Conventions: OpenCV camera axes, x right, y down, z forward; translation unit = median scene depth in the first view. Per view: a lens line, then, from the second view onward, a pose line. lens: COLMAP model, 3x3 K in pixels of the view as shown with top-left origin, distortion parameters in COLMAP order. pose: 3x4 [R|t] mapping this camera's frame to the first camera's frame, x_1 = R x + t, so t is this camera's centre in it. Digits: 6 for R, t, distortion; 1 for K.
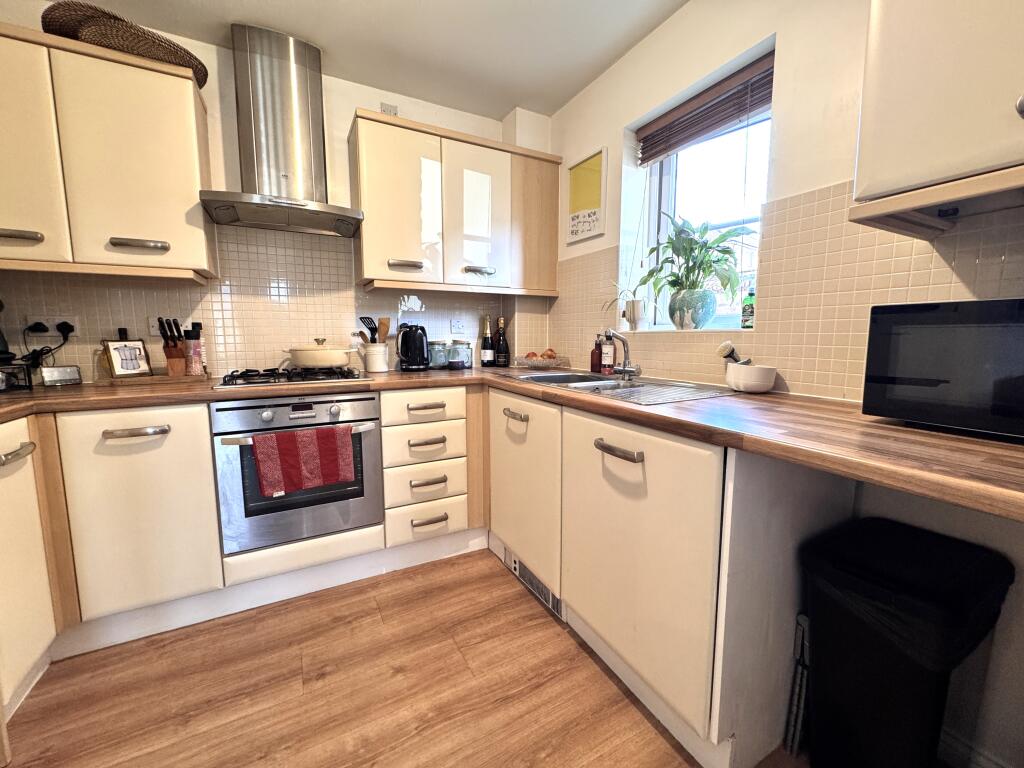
lens RADIAL K [[408.2, 0, 512.0], [0, 408.2, 384.0], [0, 0, 1]] dist [-0.008335, -0.000378]
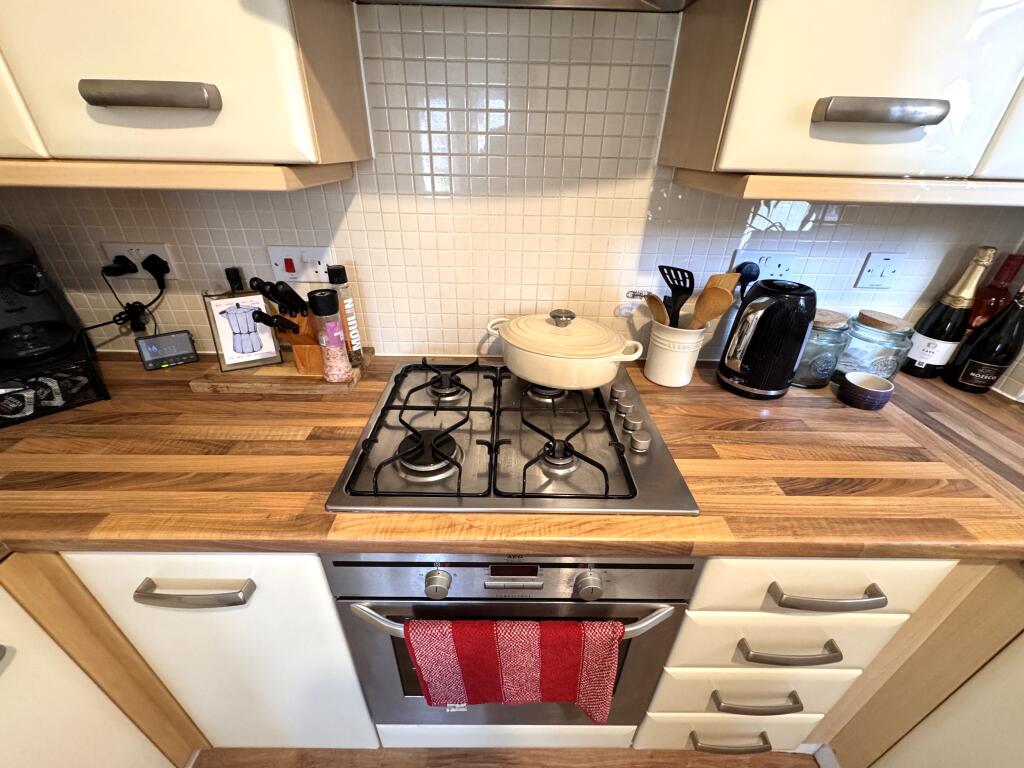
lens RADIAL K [[408.2, 0, 512.0], [0, 408.2, 384.0], [0, 0, 1]] dist [-0.008335, -0.000378]
pose [[0.881513, 0.253591, -0.398280, -0.382791], [-0.076885, 0.909363, 0.408836, -0.255263], [0.465859, -0.329772, 0.821113, 0.694061]]
